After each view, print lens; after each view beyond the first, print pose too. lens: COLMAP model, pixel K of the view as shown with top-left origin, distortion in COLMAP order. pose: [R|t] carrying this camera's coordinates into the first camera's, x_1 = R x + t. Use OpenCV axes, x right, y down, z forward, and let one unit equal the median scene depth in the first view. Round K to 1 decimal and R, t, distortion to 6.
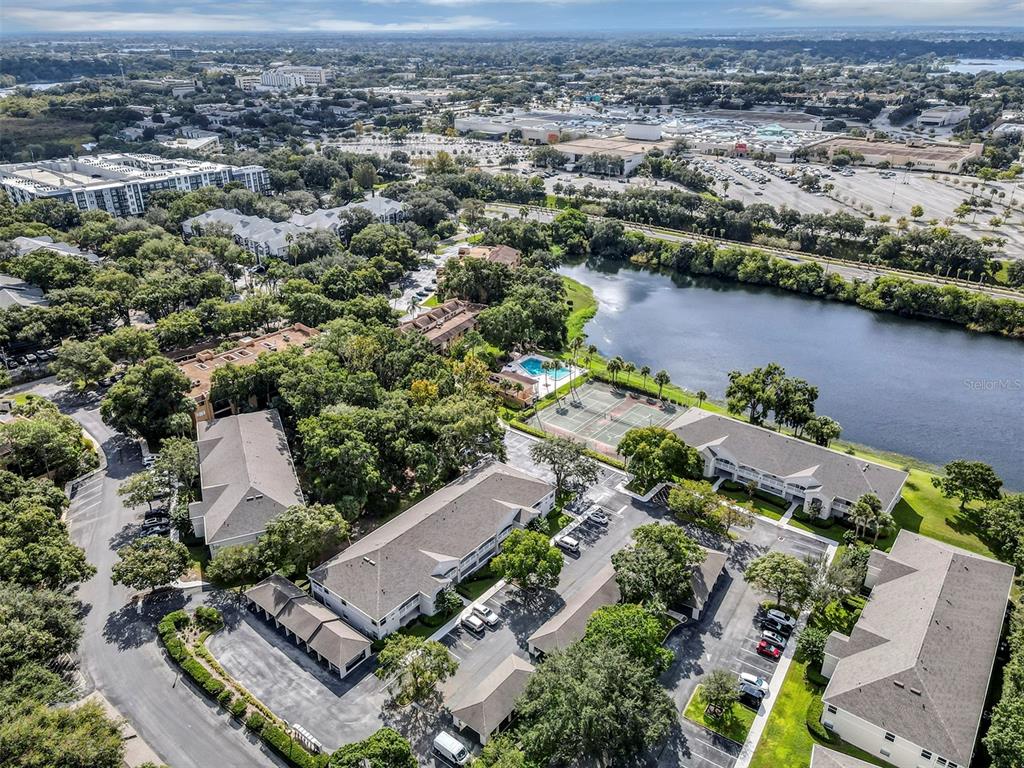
lens RADIAL K [[752.4, 0, 504.9], [0, 752.4, 384.8], [0, 0, 1]] dist [0.001845, 0.037316]
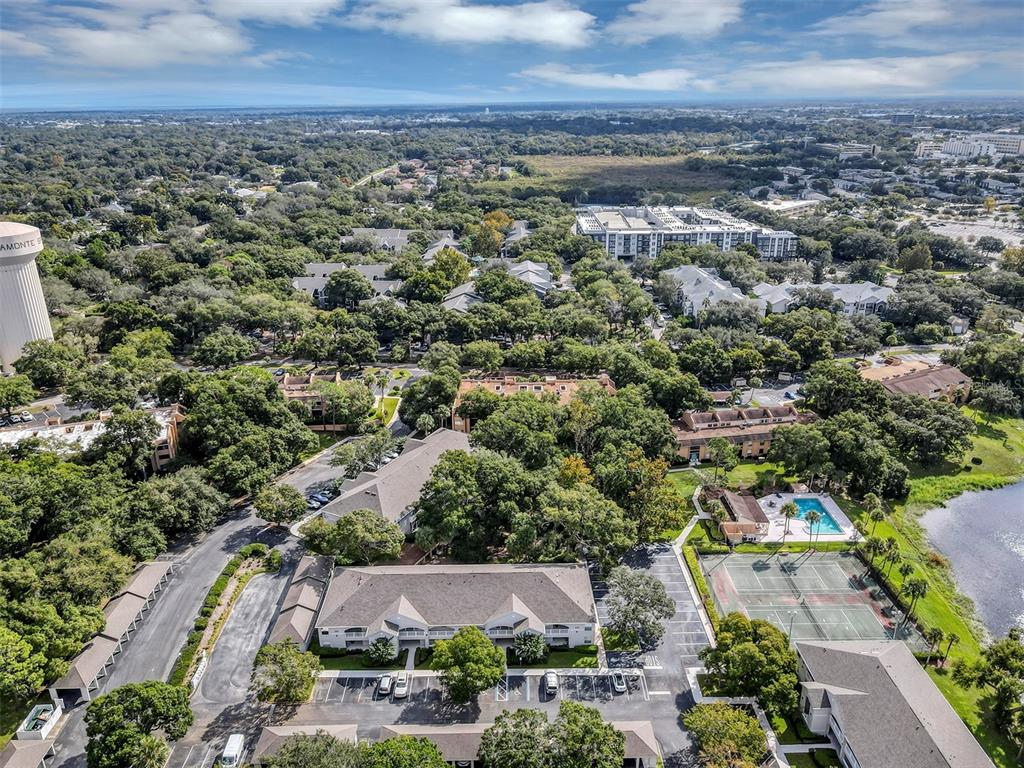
lens RADIAL K [[752.4, 0, 504.9], [0, 752.4, 384.8], [0, 0, 1]] dist [0.001845, 0.037316]
pose [[0.638363, 0.276129, -0.718502, 0.292405], [-0.326731, 0.942380, 0.071879, -0.079126], [0.696950, 0.188872, 0.691801, 0.151147]]
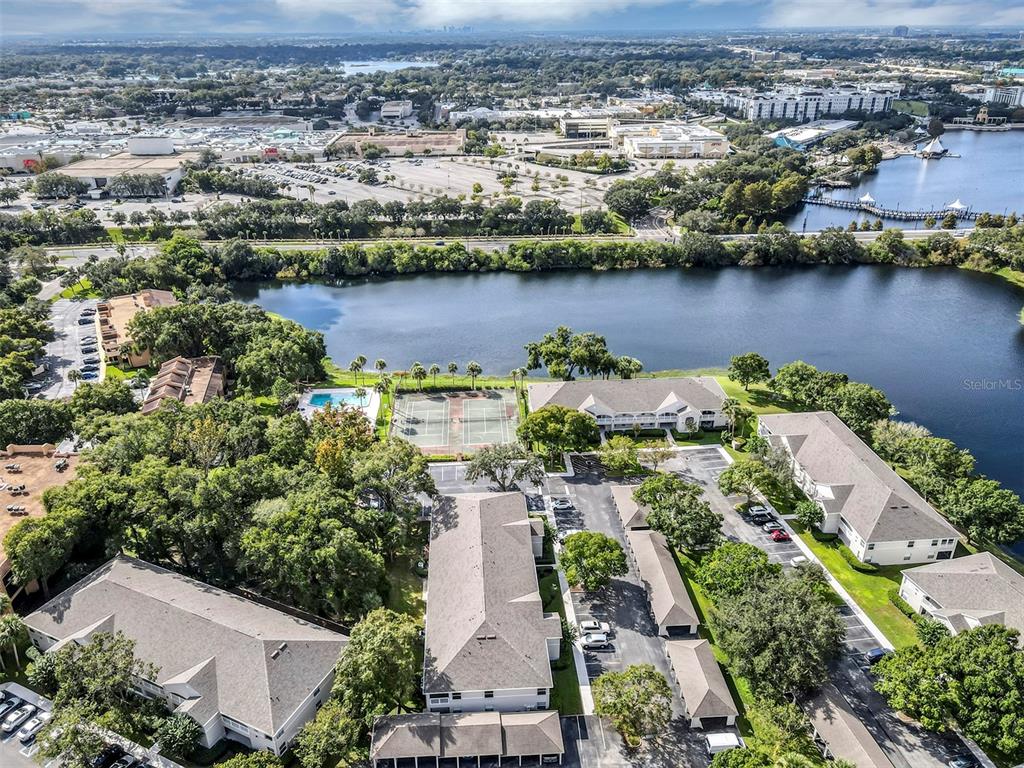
lens RADIAL K [[752.4, 0, 504.9], [0, 752.4, 384.8], [0, 0, 1]] dist [0.001845, 0.037316]
pose [[0.740487, -0.292196, 0.605227, -0.267163], [0.296656, 0.950170, 0.095776, -0.051819], [-0.603054, 0.108624, 0.790270, 0.122358]]
